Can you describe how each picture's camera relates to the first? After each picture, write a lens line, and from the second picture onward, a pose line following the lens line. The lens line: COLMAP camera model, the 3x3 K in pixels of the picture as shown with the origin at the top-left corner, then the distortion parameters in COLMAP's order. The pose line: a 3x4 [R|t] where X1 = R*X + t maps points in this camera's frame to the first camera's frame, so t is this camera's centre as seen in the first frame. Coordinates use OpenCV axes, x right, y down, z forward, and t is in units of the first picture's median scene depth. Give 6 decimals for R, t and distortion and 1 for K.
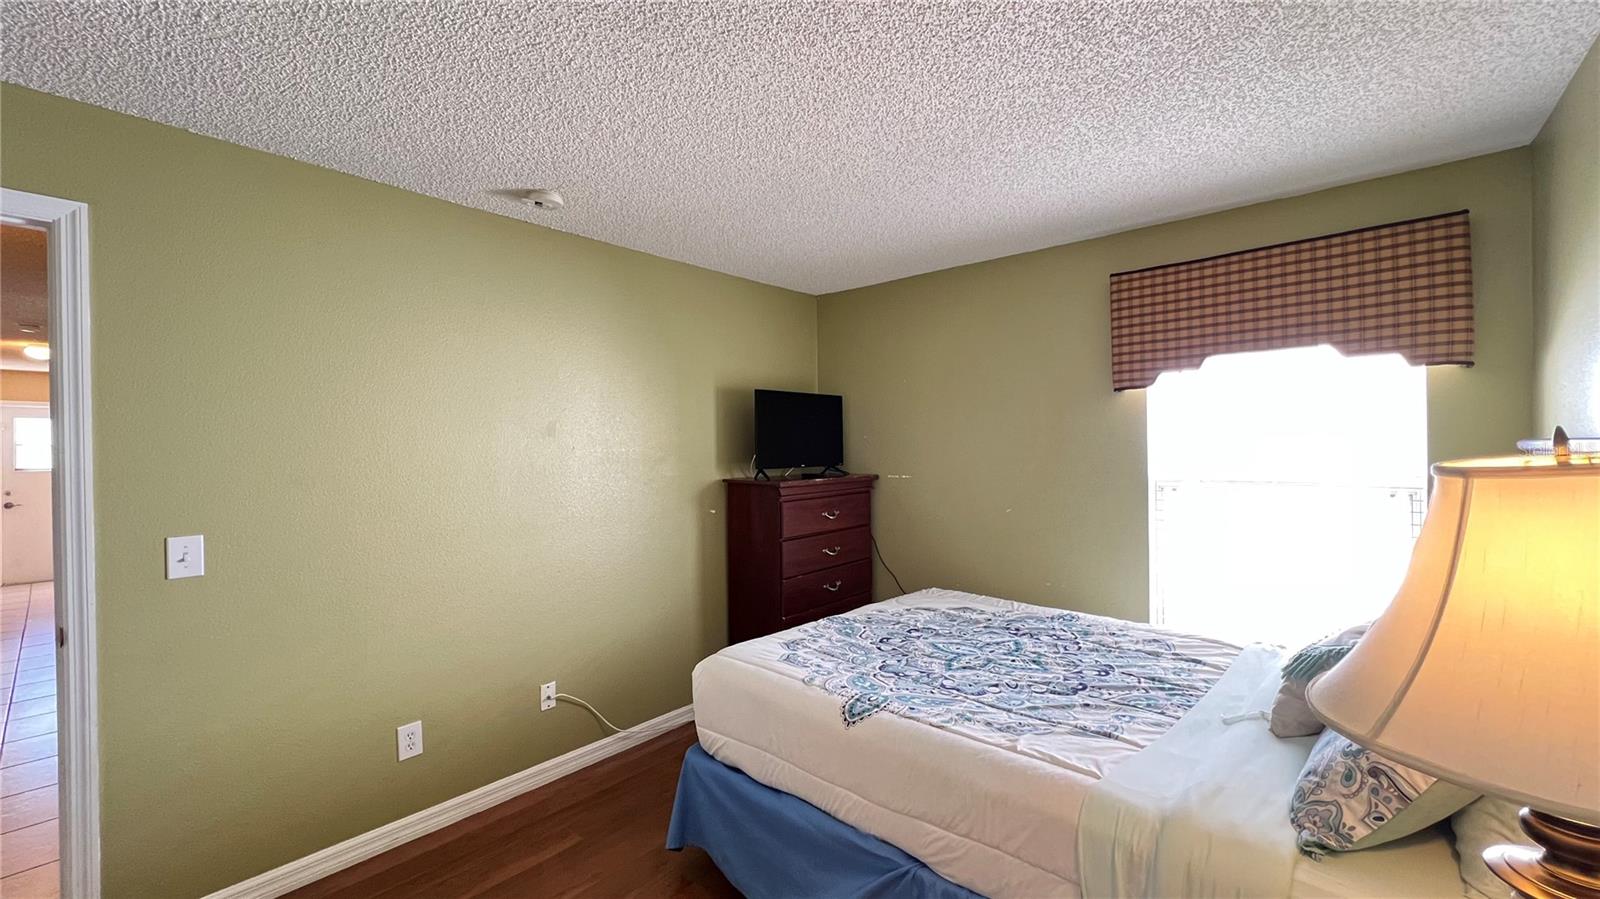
lens RADIAL K [[639.0, 0, 794.3], [0, 639.0, 449.4], [0, 0, 1]] dist [-0.000171, 0.000110]
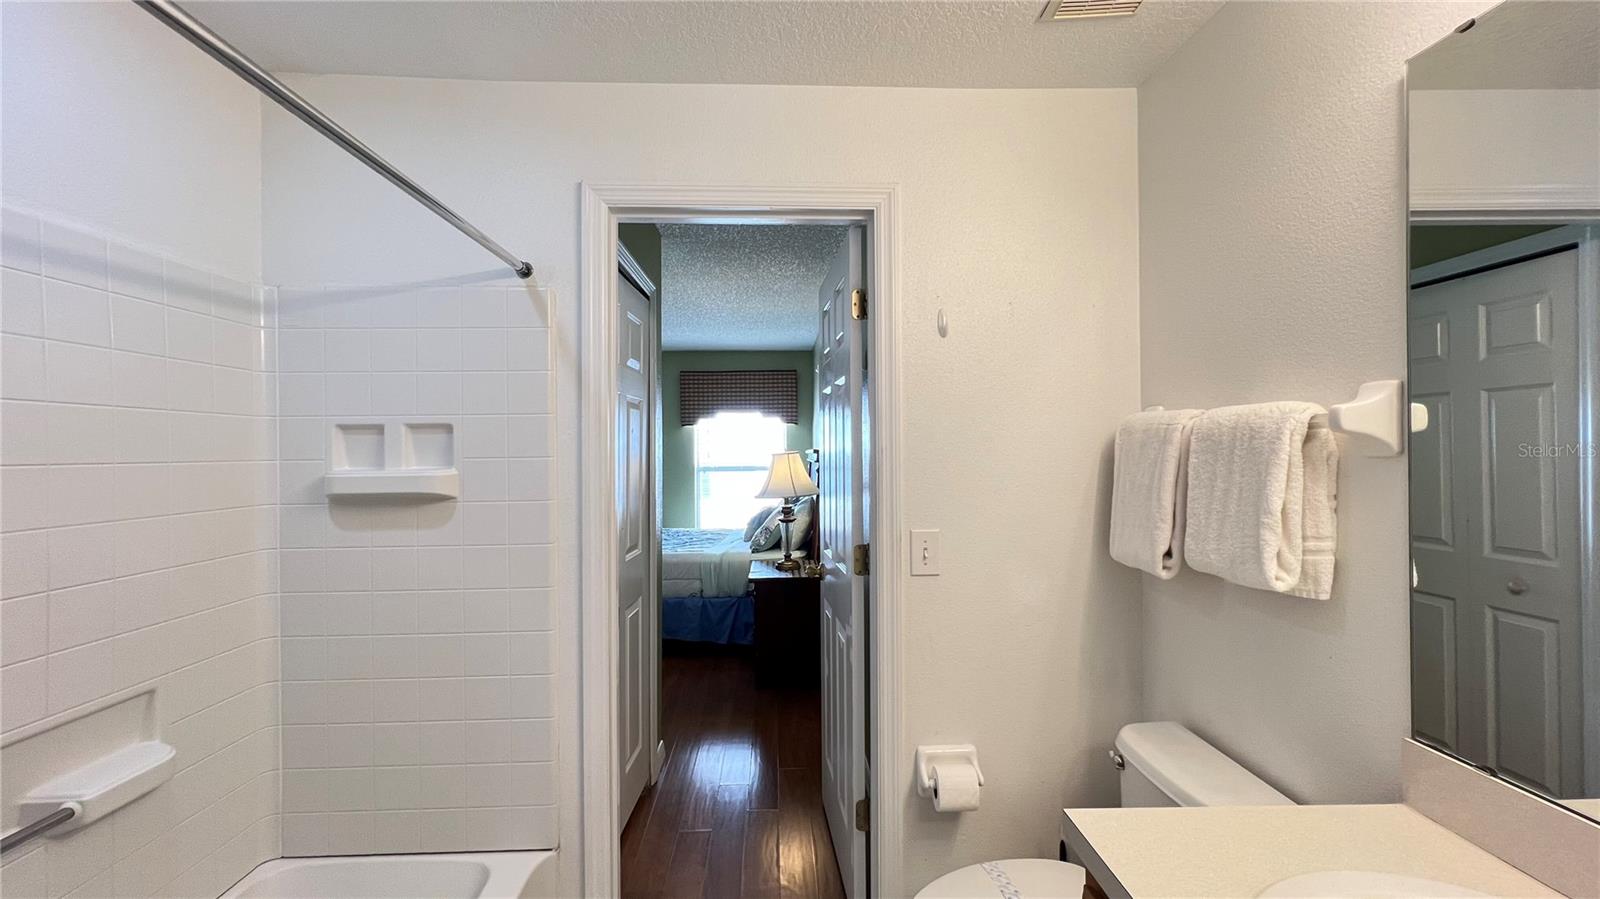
lens RADIAL K [[639.0, 0, 794.3], [0, 639.0, 449.4], [0, 0, 1]] dist [-0.000171, 0.000110]
pose [[0.731355, 0.012449, 0.681884, -0.865482], [-0.000393, 0.999841, -0.017833, 0.029842], [-0.681997, 0.012774, 0.731243, -1.045603]]
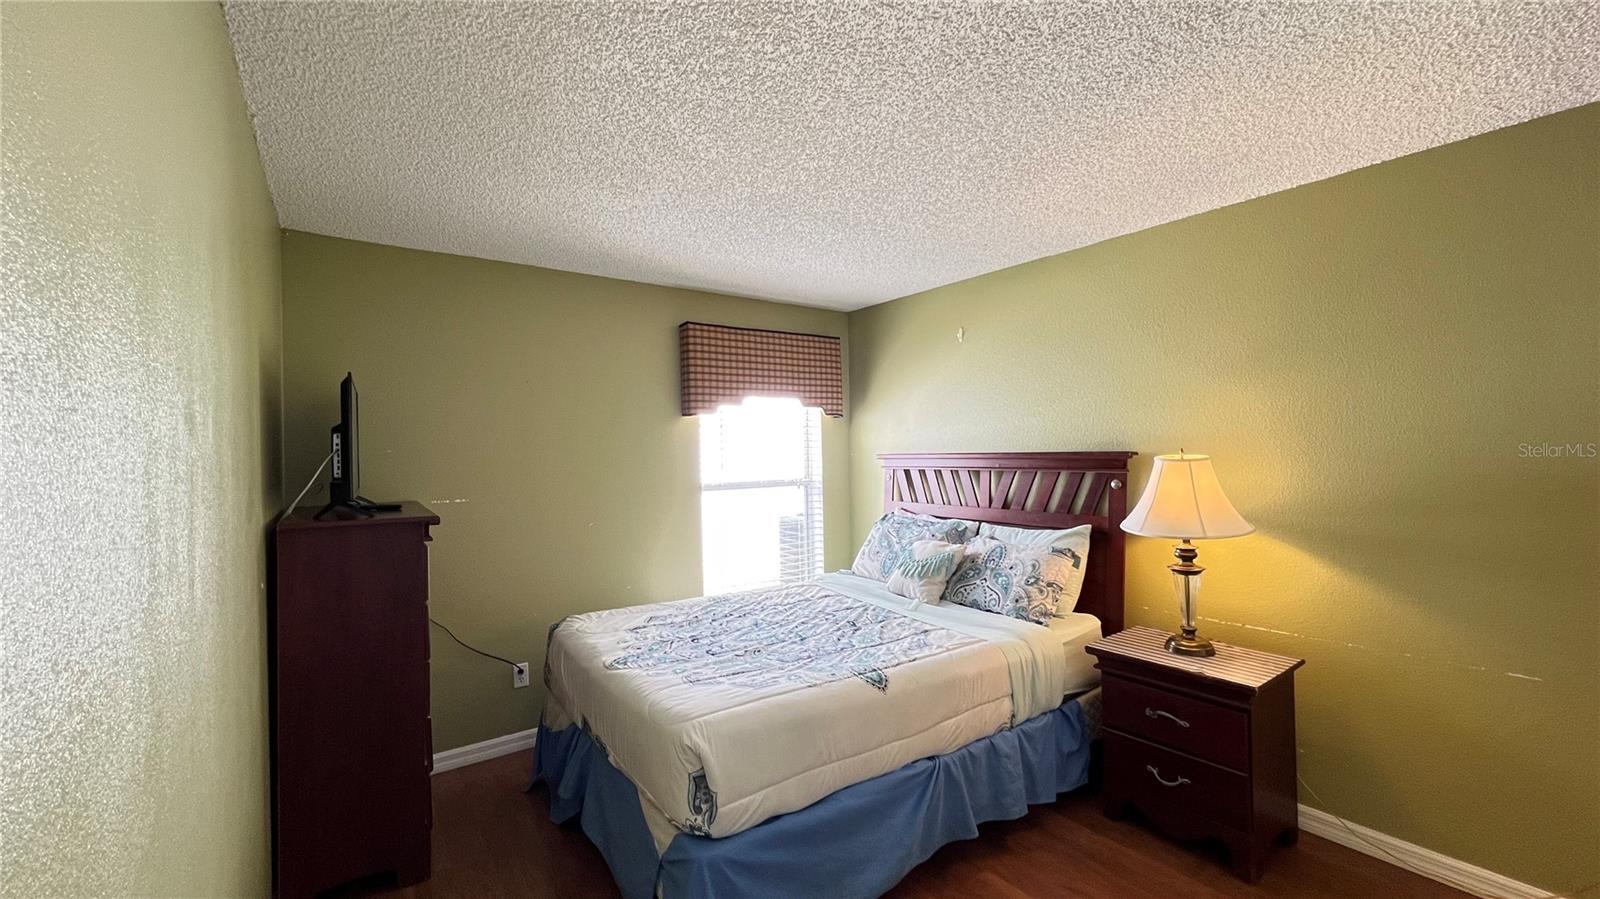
lens RADIAL K [[639.0, 0, 794.3], [0, 639.0, 449.4], [0, 0, 1]] dist [-0.000171, 0.000110]
pose [[0.223421, 0.011084, 0.974659, -0.854376], [0.015838, 0.999762, -0.015000, -0.004609], [-0.974593, 0.018788, 0.223192, 0.672010]]
